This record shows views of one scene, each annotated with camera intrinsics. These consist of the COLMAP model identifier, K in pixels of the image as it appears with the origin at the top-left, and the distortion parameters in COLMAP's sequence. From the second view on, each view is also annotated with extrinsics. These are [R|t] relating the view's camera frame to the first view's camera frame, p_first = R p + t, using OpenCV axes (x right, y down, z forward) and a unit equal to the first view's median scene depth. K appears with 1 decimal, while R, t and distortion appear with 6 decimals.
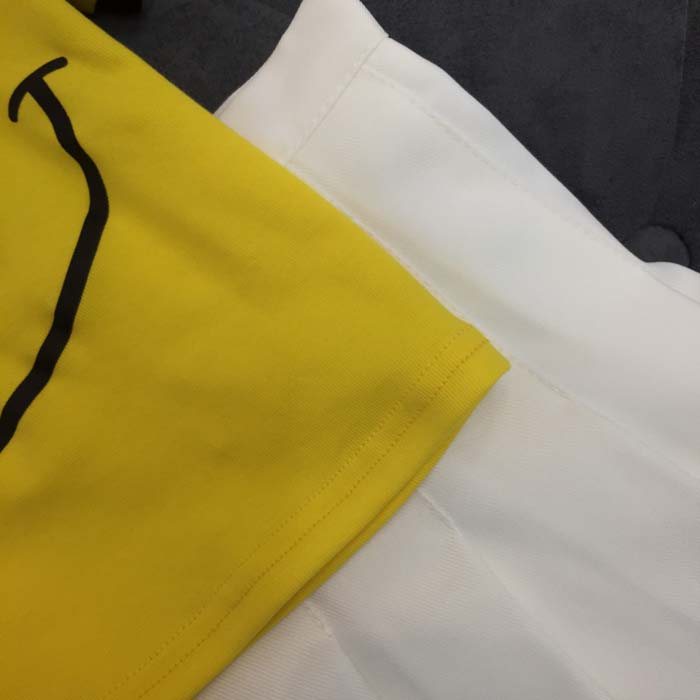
lens RADIAL K [[846.1, 0, 350.0], [0, 846.1, 350.0], [0, 0, 1]] dist [0.026013, 0.050341]
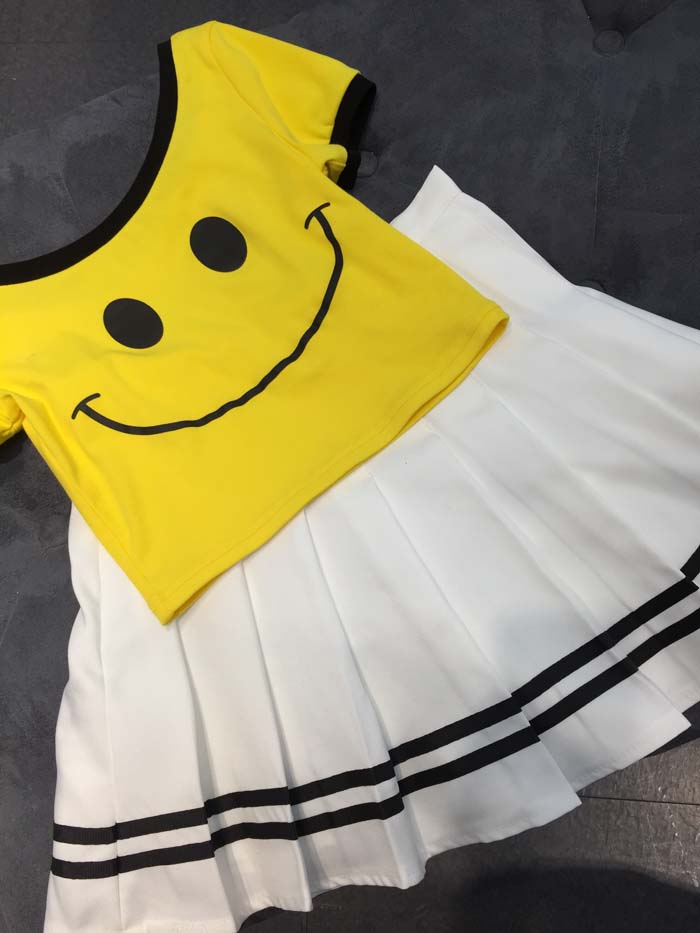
lens RADIAL K [[847.8, 0, 350.0], [0, 847.8, 466.5], [0, 0, 1]] dist [0.133103, -0.177827]
pose [[0.994488, 0.015503, -0.103695, -0.005371], [-0.029212, 0.990815, -0.132033, 0.738509], [0.100695, 0.134334, 0.985807, -1.333290]]
